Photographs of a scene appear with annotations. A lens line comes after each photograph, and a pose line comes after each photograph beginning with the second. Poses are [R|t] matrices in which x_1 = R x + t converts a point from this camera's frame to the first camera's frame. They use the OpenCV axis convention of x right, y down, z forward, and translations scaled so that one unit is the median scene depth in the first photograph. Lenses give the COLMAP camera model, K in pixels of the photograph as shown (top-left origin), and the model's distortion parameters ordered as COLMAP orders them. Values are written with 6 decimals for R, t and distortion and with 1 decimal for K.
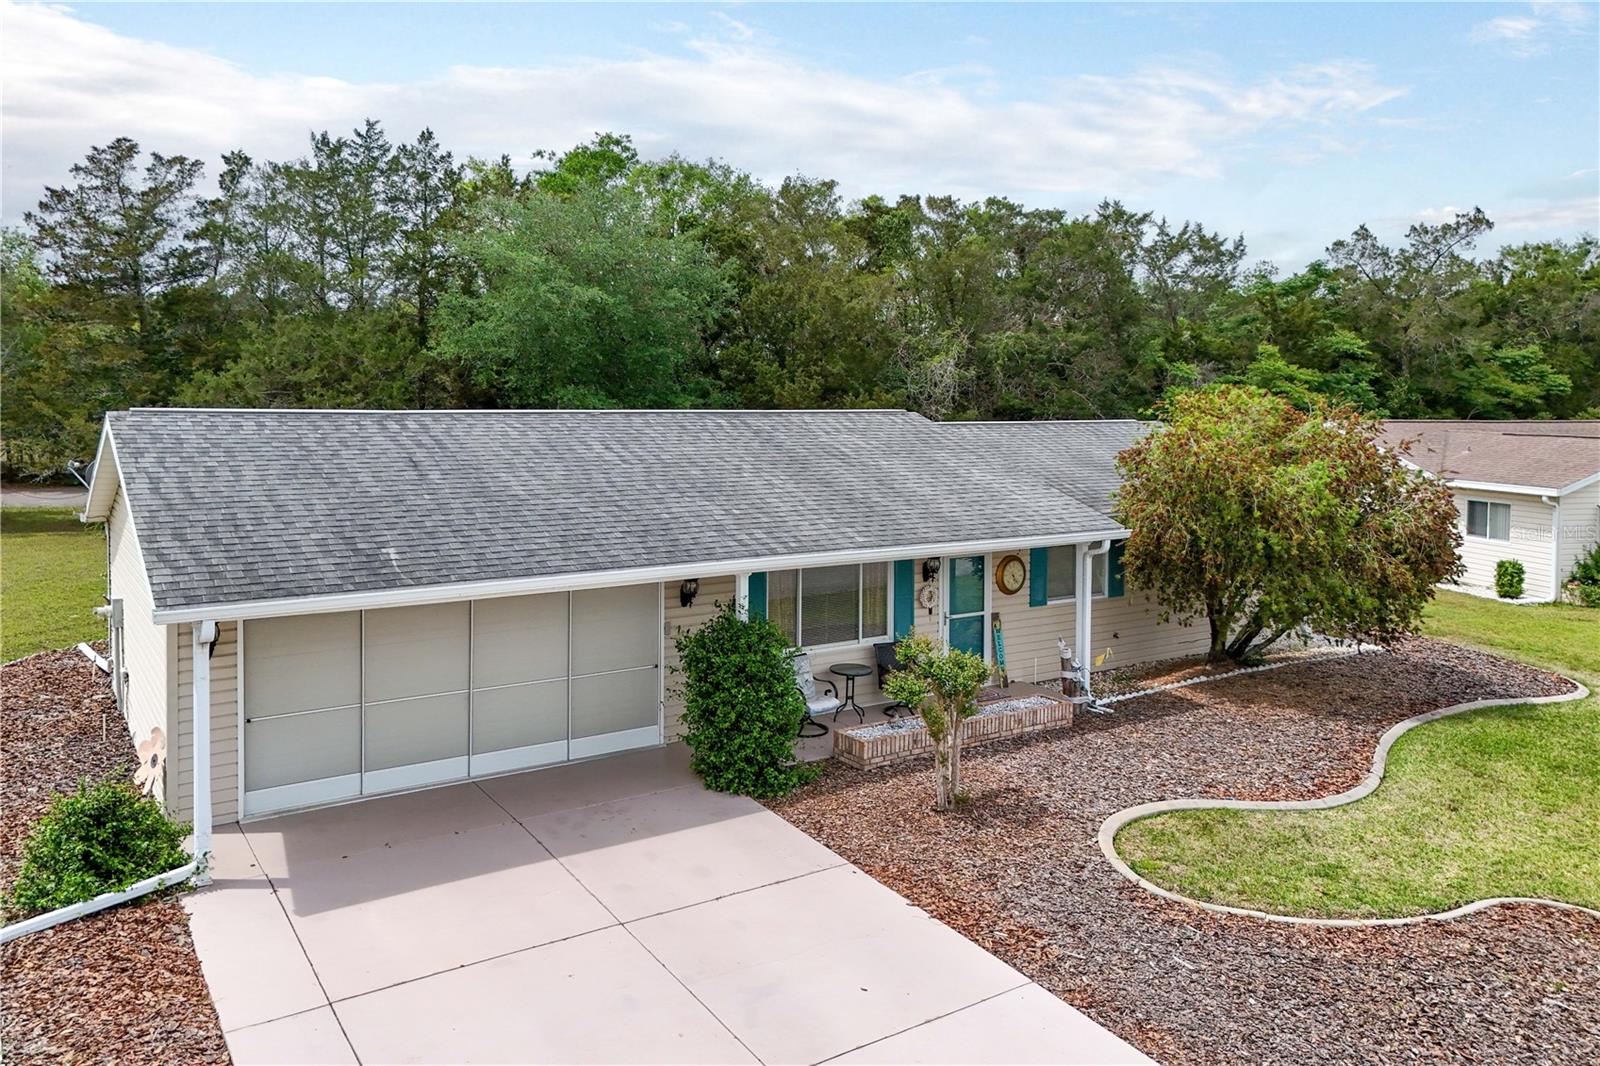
lens RADIAL K [[1247.6, 0, 818.0], [0, 1247.6, 423.1], [0, 0, 1]] dist [0.028195, -0.004004]
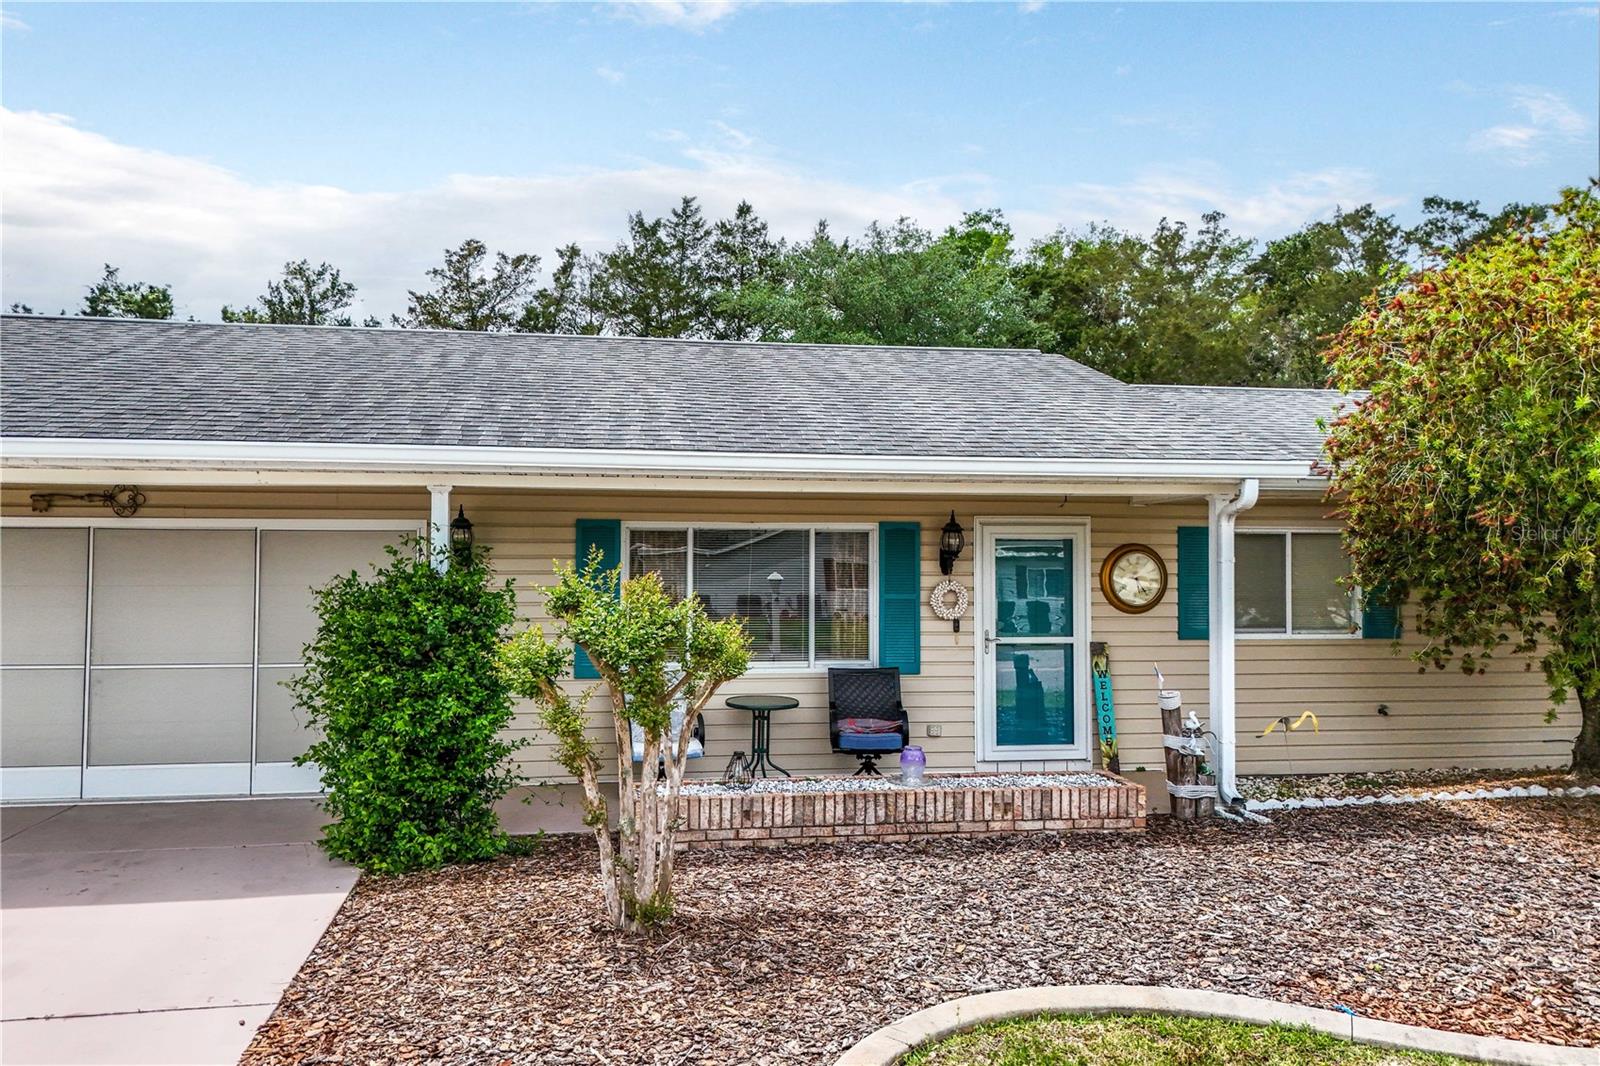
lens RADIAL K [[1211.5, 0, 800.0], [0, 1211.5, 533.0], [0, 0, 1]] dist [0.022046, -0.002699]
pose [[0.901027, -0.013629, -0.433550, 0.260726], [-0.008865, 0.998719, -0.049820, 0.131119], [0.433673, 0.048733, 0.899751, 0.440998]]
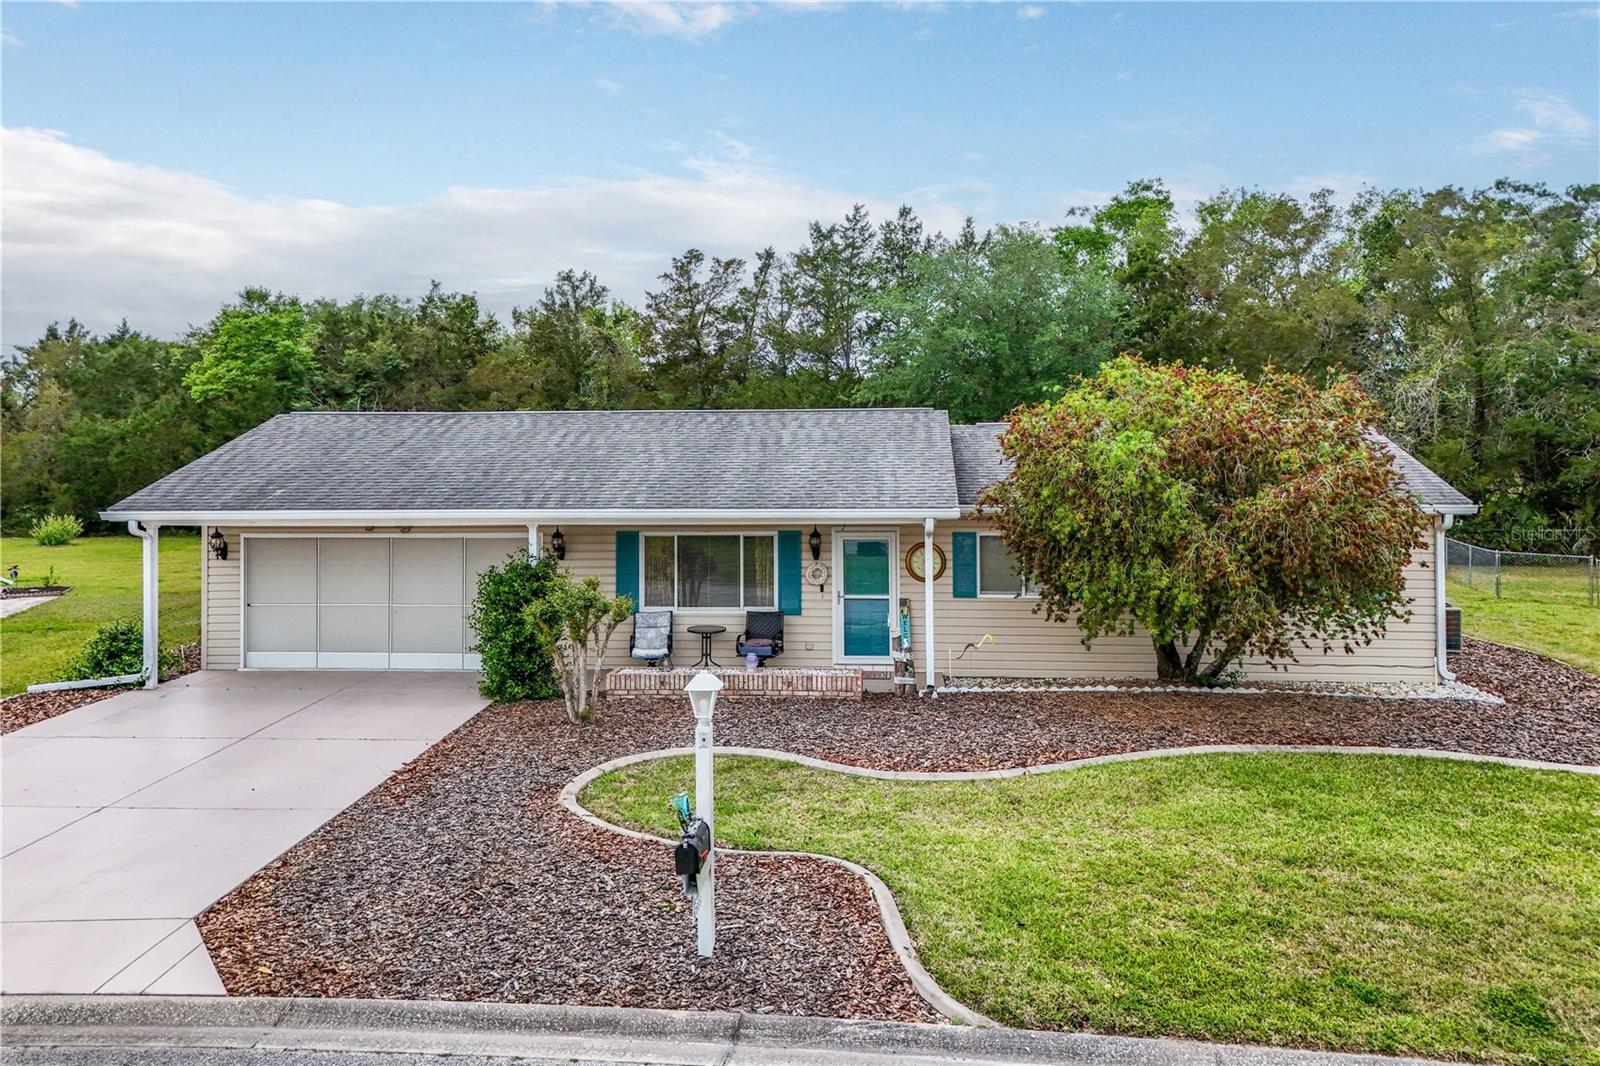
lens RADIAL K [[1235.9, 0, 777.8], [0, 1235.9, 483.1], [0, 0, 1]] dist [0.043817, -0.003870]
pose [[0.755021, -0.009616, -0.655631, 0.714477], [-0.003425, 0.999821, -0.018609, 0.078780], [0.655692, 0.016296, 0.754852, 0.188044]]
